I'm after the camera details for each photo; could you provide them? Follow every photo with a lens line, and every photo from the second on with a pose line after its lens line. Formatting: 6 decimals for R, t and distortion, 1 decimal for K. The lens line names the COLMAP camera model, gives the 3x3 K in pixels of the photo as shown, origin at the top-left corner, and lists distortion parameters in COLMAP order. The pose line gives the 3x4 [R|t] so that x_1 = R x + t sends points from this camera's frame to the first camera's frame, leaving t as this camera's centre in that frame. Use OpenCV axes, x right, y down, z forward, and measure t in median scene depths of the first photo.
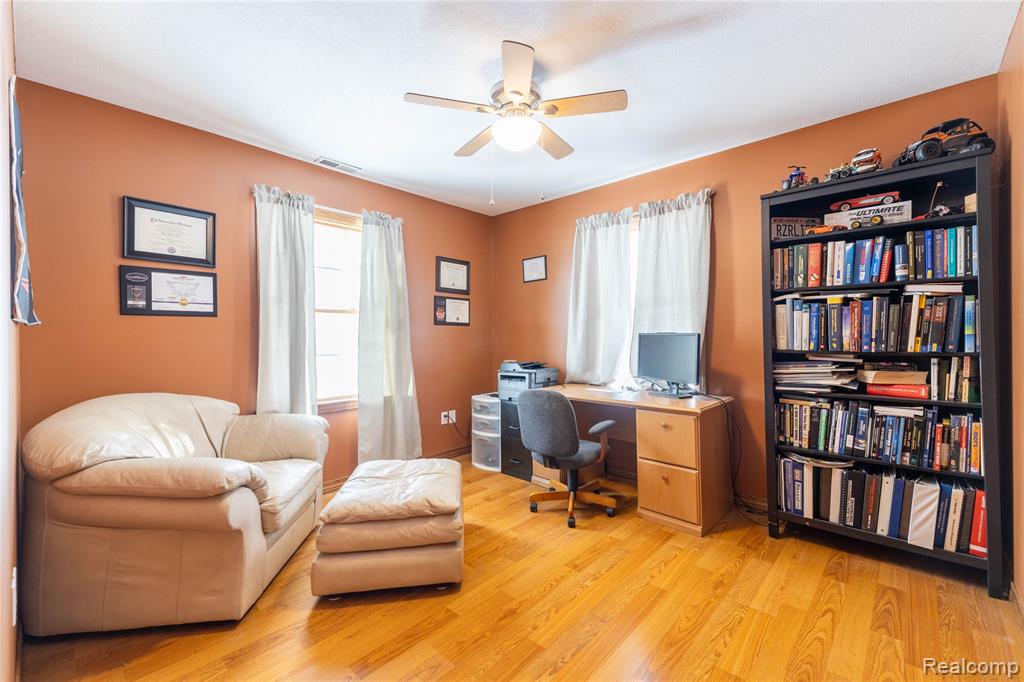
lens RADIAL K [[434.8, 0, 509.3], [0, 434.8, 335.1], [0, 0, 1]] dist [0.031812, -0.000204]
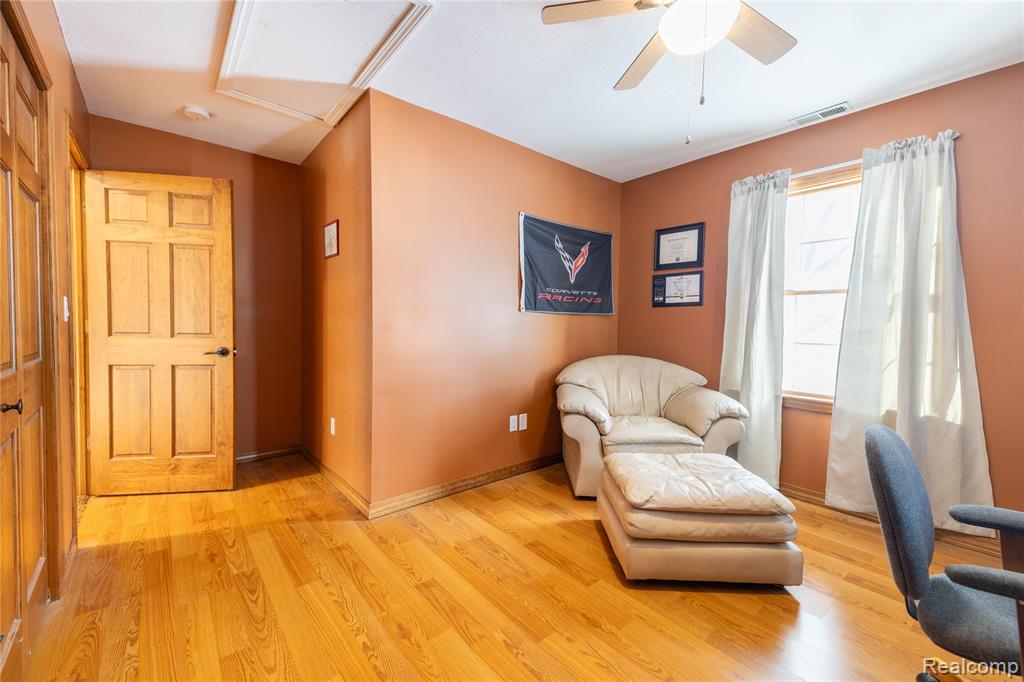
lens RADIAL K [[406.2, 0, 512.0], [0, 406.2, 341.0], [0, 0, 1]] dist [0.029861, 0.000153]
pose [[-0.129390, 0.047575, -0.990452, 0.622286], [-0.011746, 0.998705, 0.049506, 0.007876], [0.991524, 0.018039, -0.128663, 0.691366]]
